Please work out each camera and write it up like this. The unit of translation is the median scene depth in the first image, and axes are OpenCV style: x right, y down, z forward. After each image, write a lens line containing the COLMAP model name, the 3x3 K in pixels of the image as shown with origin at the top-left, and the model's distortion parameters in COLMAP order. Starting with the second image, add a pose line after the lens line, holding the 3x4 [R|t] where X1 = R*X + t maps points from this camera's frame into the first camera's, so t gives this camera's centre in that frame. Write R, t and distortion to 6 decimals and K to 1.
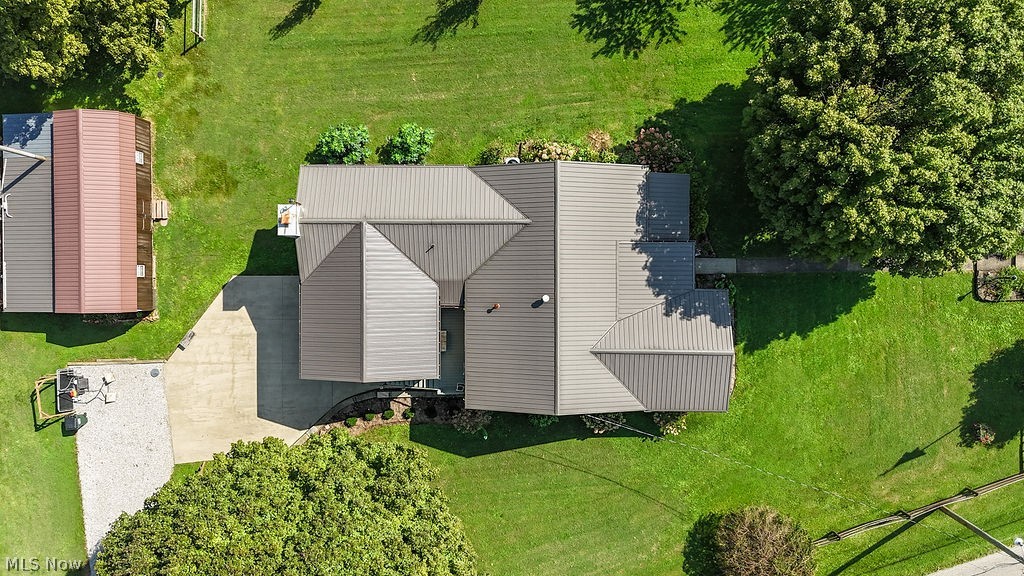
lens RADIAL K [[763.3, 0, 513.8], [0, 763.3, 285.4], [0, 0, 1]] dist [0.099870, -0.111903]
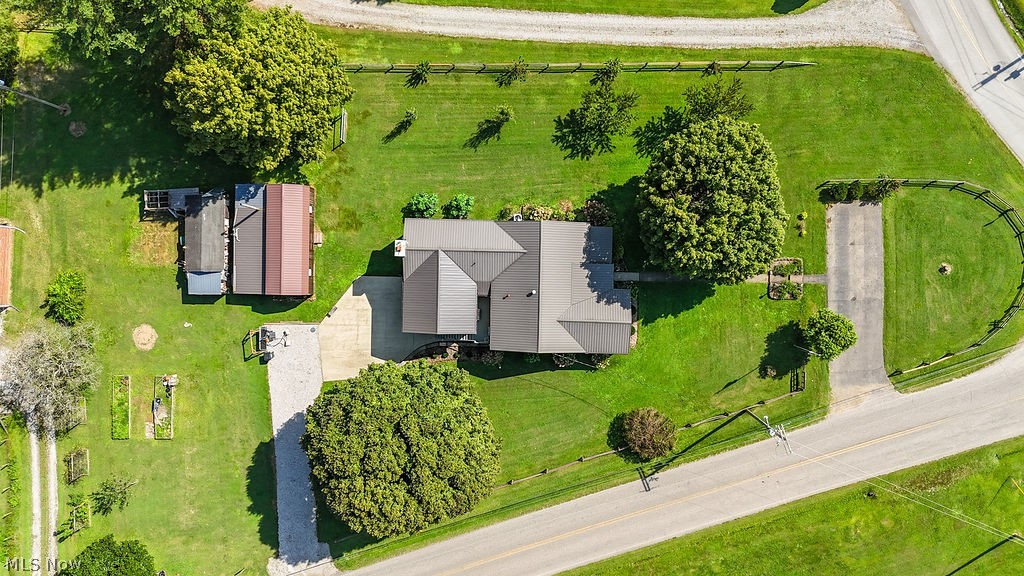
lens RADIAL K [[763.3, 0, 513.8], [0, 763.3, 285.4], [0, 0, 1]] dist [0.099870, -0.111903]
pose [[0.999754, 0.021890, 0.003506, -0.013904], [-0.021889, 0.999760, -0.000187, 0.001671], [-0.003509, 0.000110, 0.999994, -0.813271]]
